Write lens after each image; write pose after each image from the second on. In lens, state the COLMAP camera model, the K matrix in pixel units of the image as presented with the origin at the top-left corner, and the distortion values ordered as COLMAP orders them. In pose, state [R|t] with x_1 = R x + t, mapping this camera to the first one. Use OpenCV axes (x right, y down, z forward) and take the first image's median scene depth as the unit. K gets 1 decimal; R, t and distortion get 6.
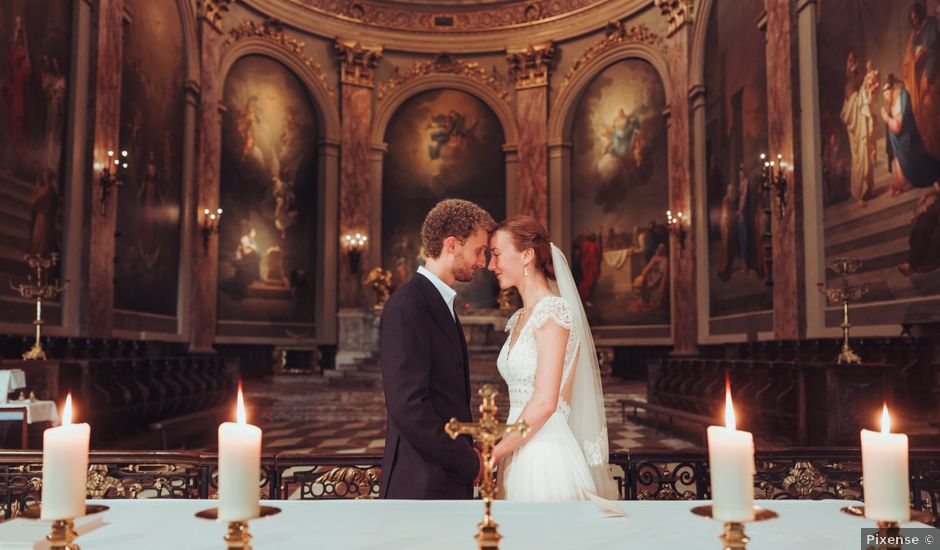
lens RADIAL K [[793.1, 0, 448.2], [0, 793.1, 296.6], [0, 0, 1]] dist [-0.006360, -0.003697]
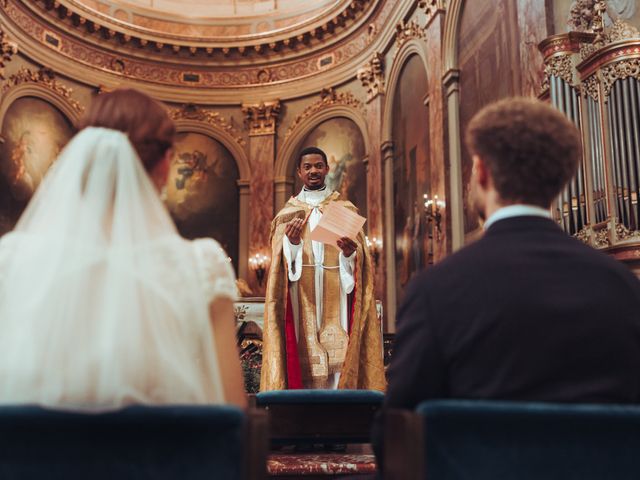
lens RADIAL K [[750.8, 0, 320.0], [0, 750.8, 240.0], [0, 0, 1]] dist [-0.017191, -0.006063]
pose [[0.984225, 0.027754, 0.174733, -0.005583], [-0.008529, 0.993914, -0.109831, 0.026597], [-0.176718, 0.106609, 0.978471, -0.145932]]
